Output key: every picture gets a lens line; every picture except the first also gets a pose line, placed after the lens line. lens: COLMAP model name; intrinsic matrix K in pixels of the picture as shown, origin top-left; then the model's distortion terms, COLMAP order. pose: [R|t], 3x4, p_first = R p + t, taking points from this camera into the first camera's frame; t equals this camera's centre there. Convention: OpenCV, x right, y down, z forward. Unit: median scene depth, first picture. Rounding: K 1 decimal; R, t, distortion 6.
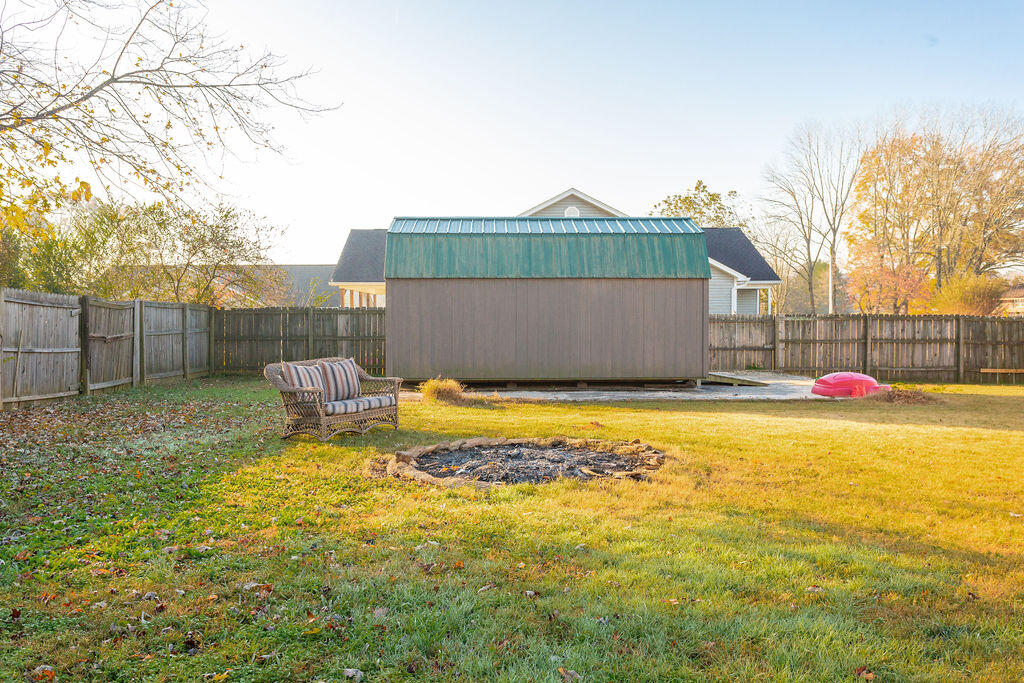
lens RADIAL K [[830.5, 0, 511.1], [0, 830.5, 339.5], [0, 0, 1]] dist [0.011373, 0.008223]
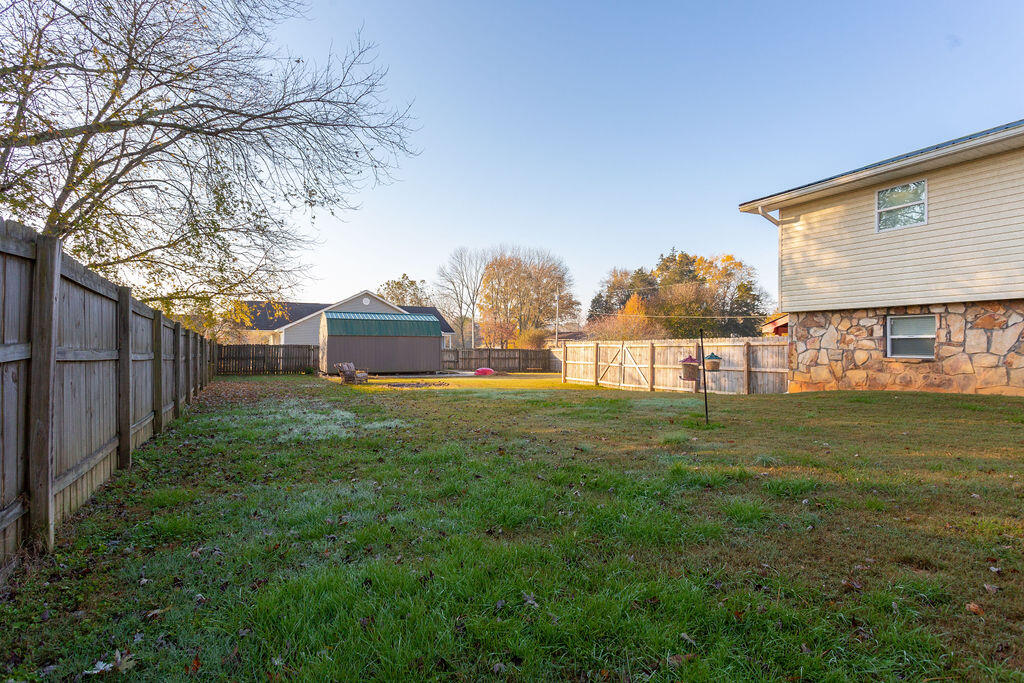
lens RADIAL K [[506.0, 0, 510.2], [0, 506.0, 341.8], [0, 0, 1]] dist [-0.007194, 0.004849]
pose [[0.901836, 0.008777, 0.431990, -0.045937], [0.007174, 0.999352, -0.035280, 0.001286], [-0.432020, 0.034916, 0.901188, -0.105320]]
